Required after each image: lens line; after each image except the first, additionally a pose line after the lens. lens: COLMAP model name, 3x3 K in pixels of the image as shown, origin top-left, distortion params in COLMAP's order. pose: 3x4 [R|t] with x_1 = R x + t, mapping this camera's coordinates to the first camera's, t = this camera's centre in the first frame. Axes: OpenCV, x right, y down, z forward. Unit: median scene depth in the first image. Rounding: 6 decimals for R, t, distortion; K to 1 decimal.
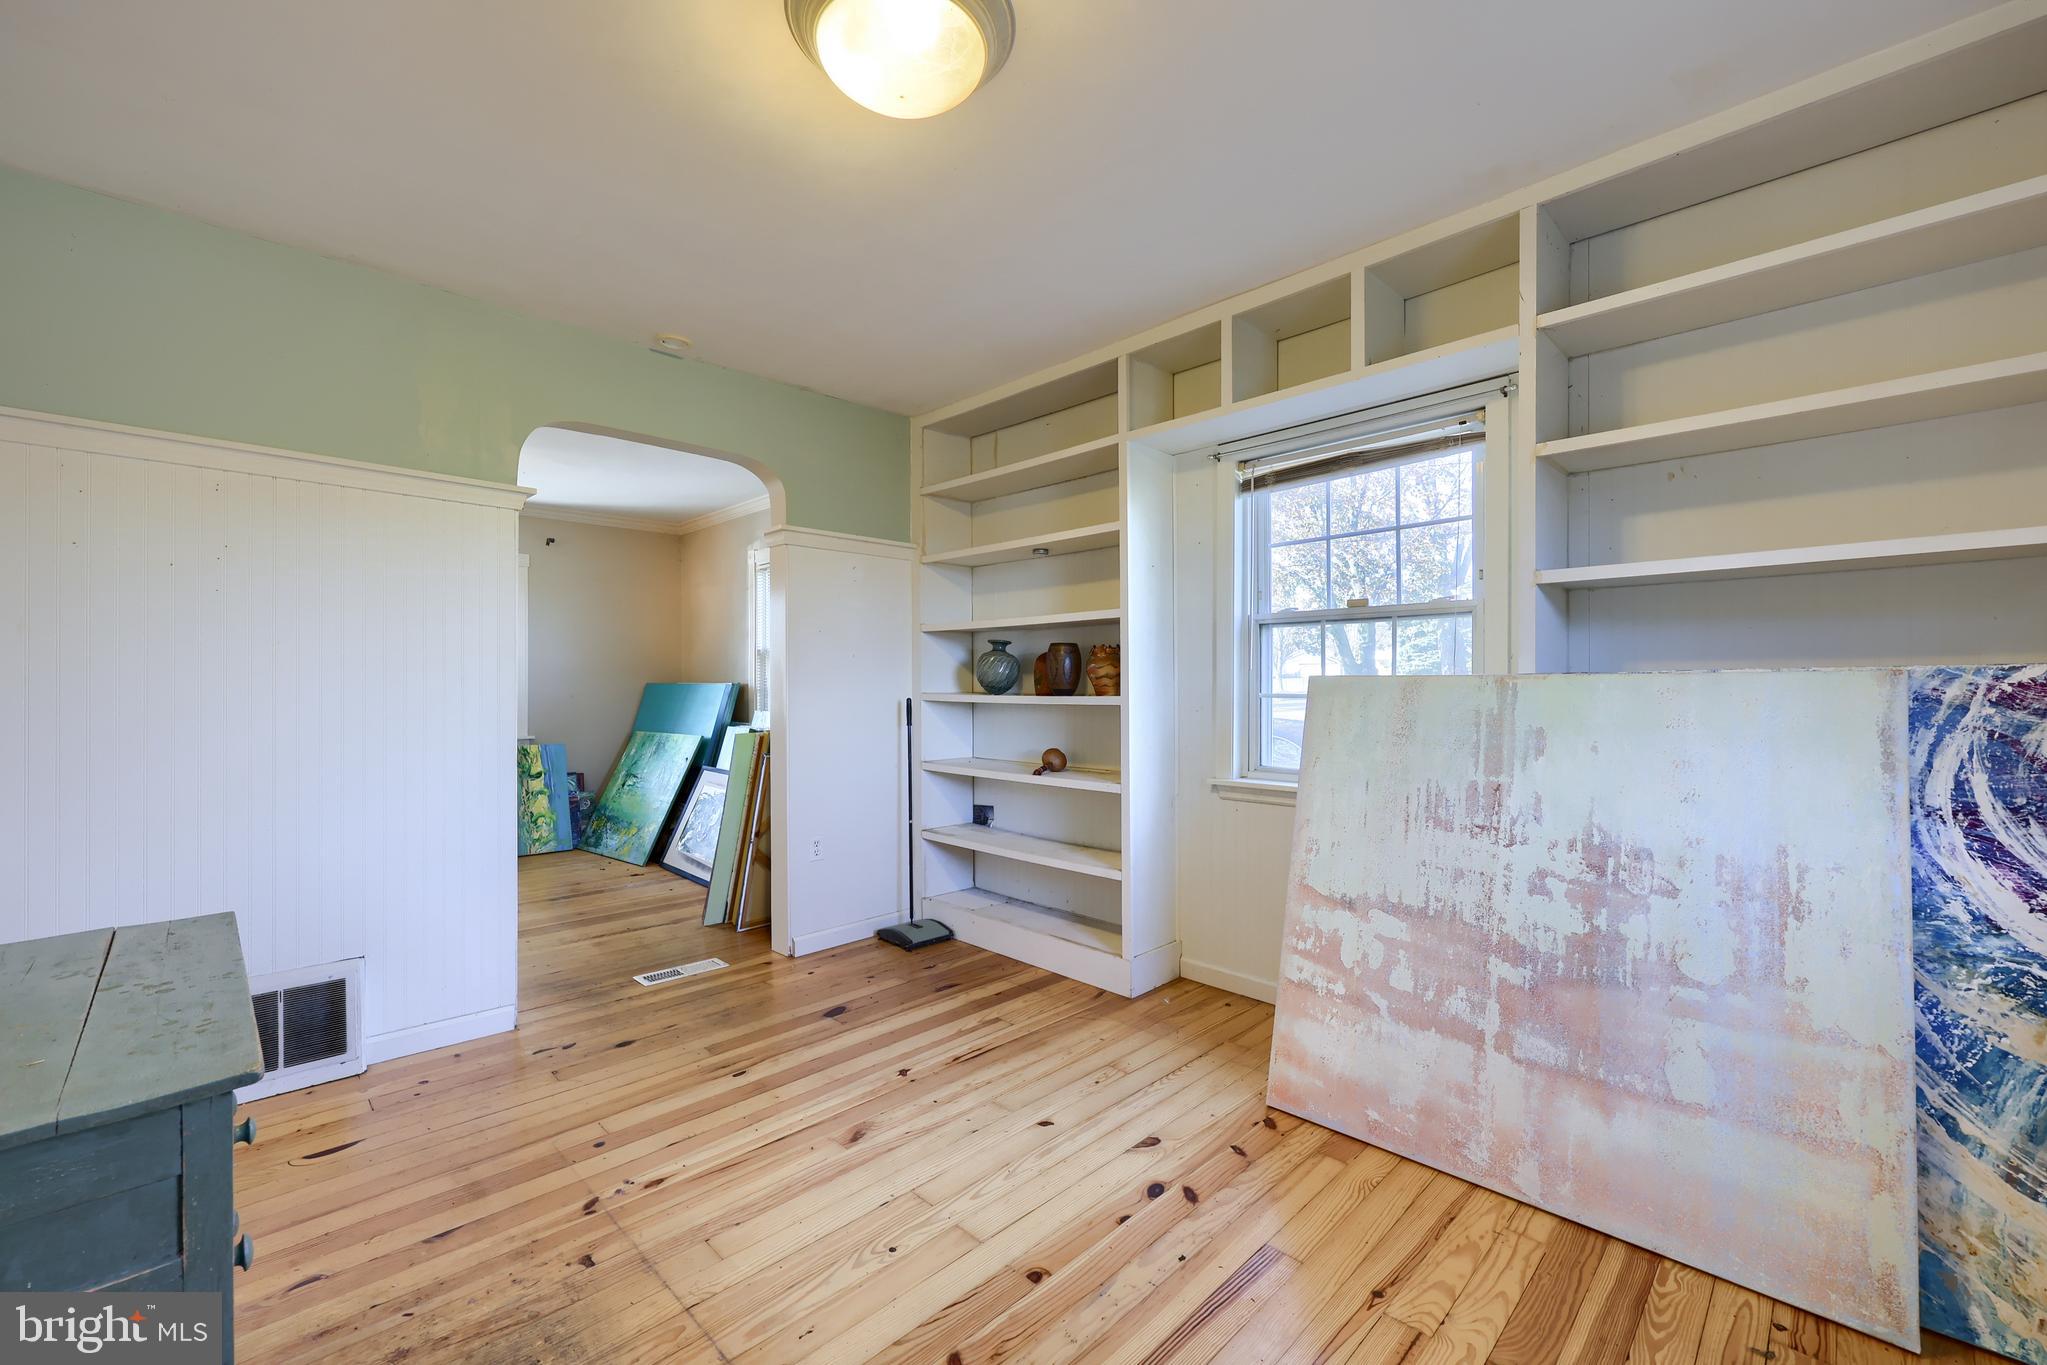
lens RADIAL K [[826.2, 0, 1027.2], [0, 826.2, 692.3], [0, 0, 1]] dist [-0.001901, -0.000111]
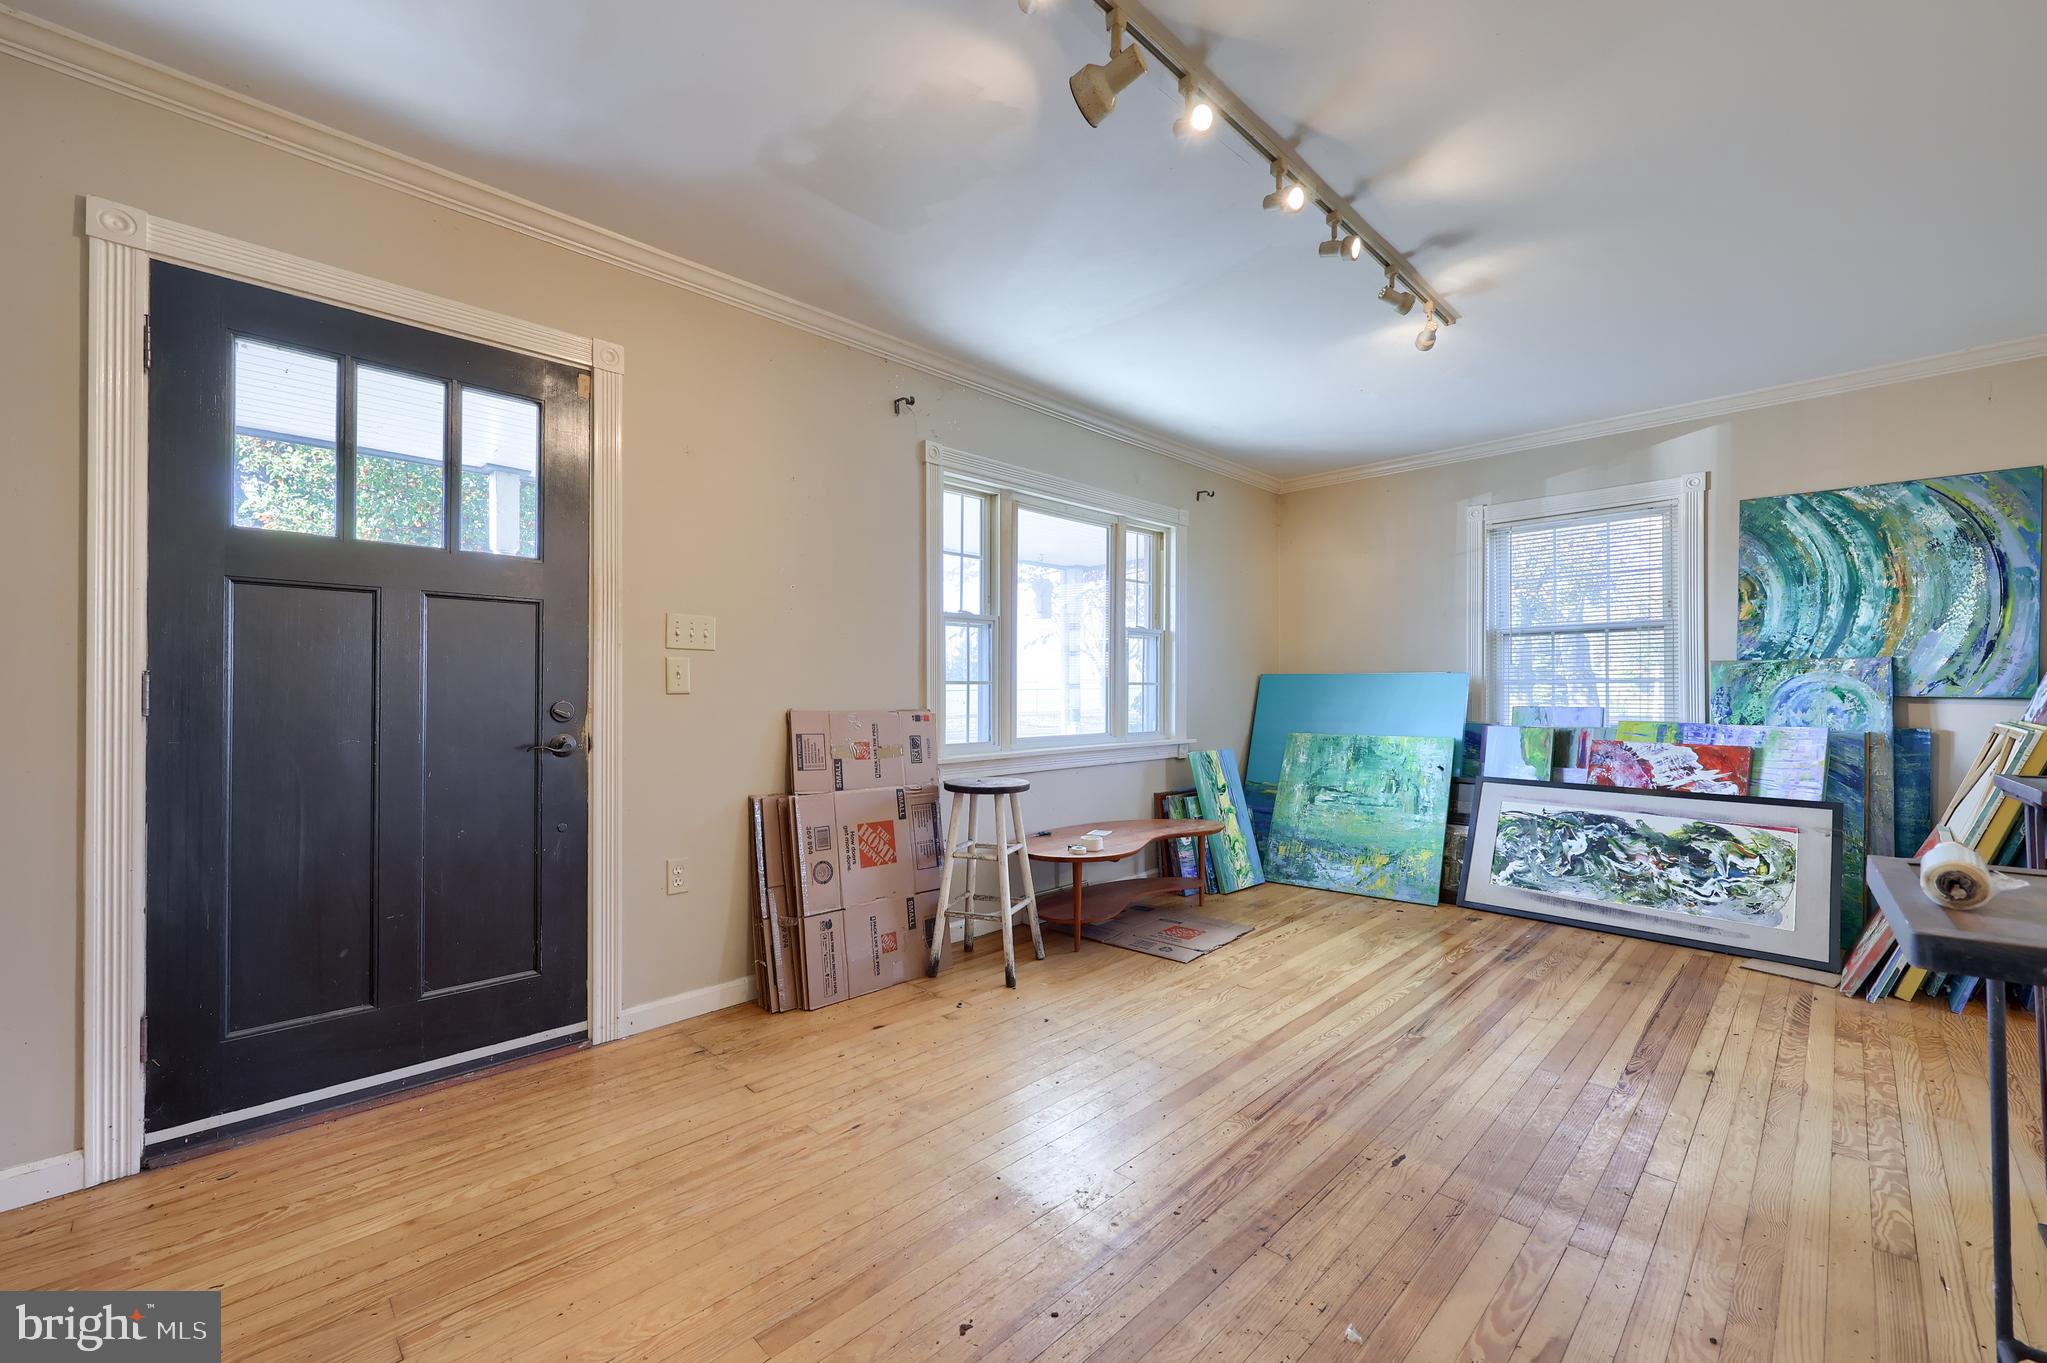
lens RADIAL K [[826.2, 0, 1027.2], [0, 826.2, 691.3], [0, 0, 1]] dist [-0.001901, -0.000111]
pose [[0.999907, -0.003548, 0.013171, -0.791848], [0.003716, 0.999912, -0.012740, 0.017248], [-0.013125, 0.012788, 0.999832, 0.215996]]
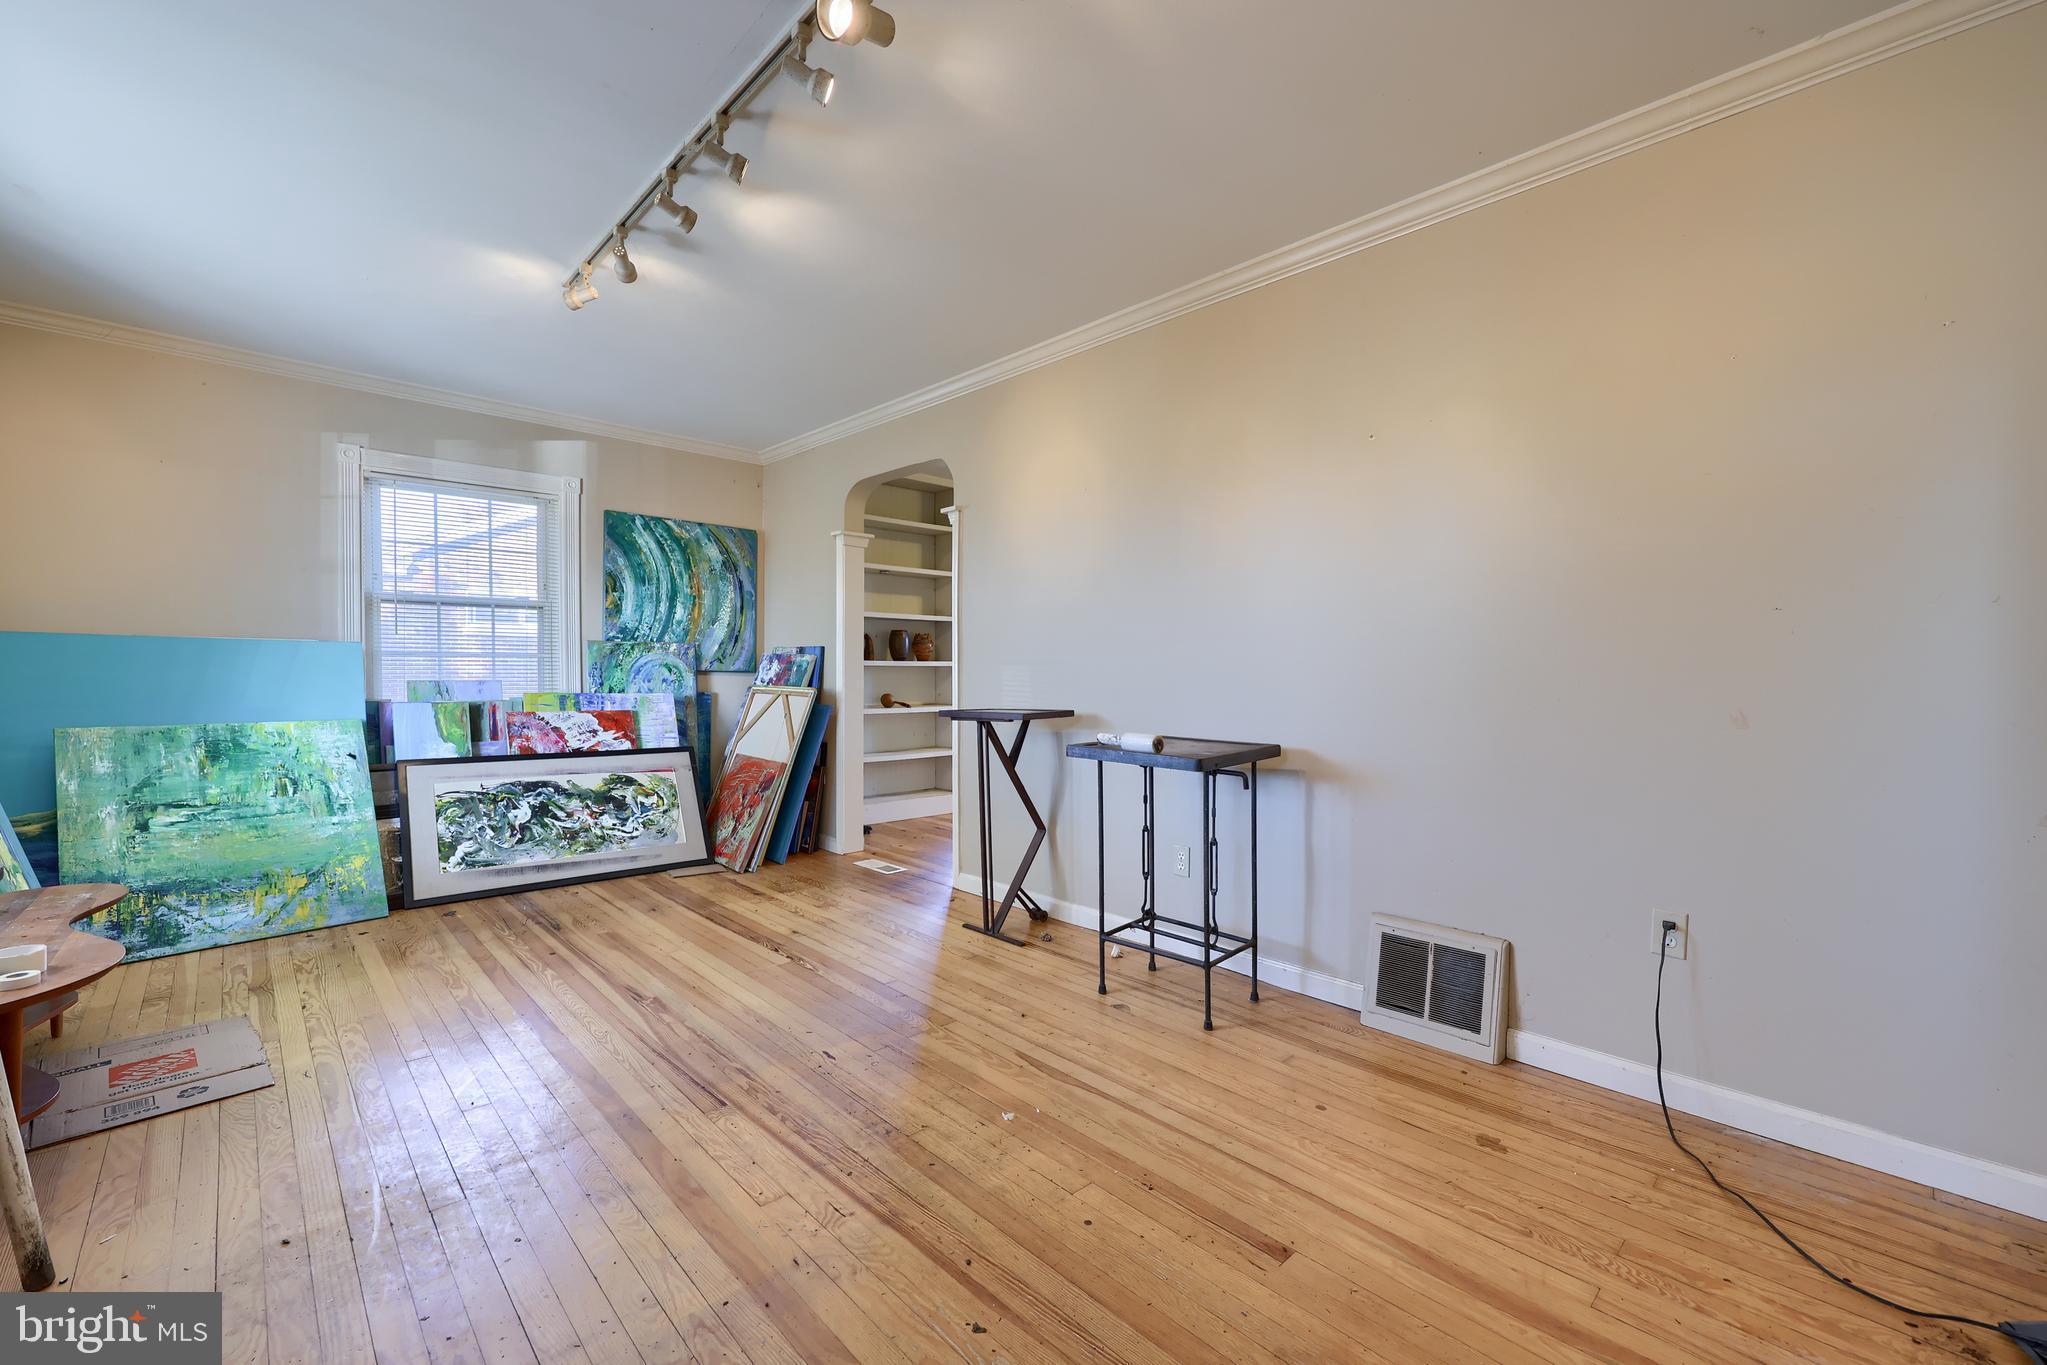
lens RADIAL K [[835.8, 0, 1044.3], [0, 835.8, 689.6], [0, 0, 1]] dist [-0.001133, -0.000061]
pose [[0.007423, -0.026405, 0.999624, -1.035790], [0.005193, 0.999639, 0.026367, 0.014683], [-0.999959, 0.004995, 0.007558, 0.437053]]
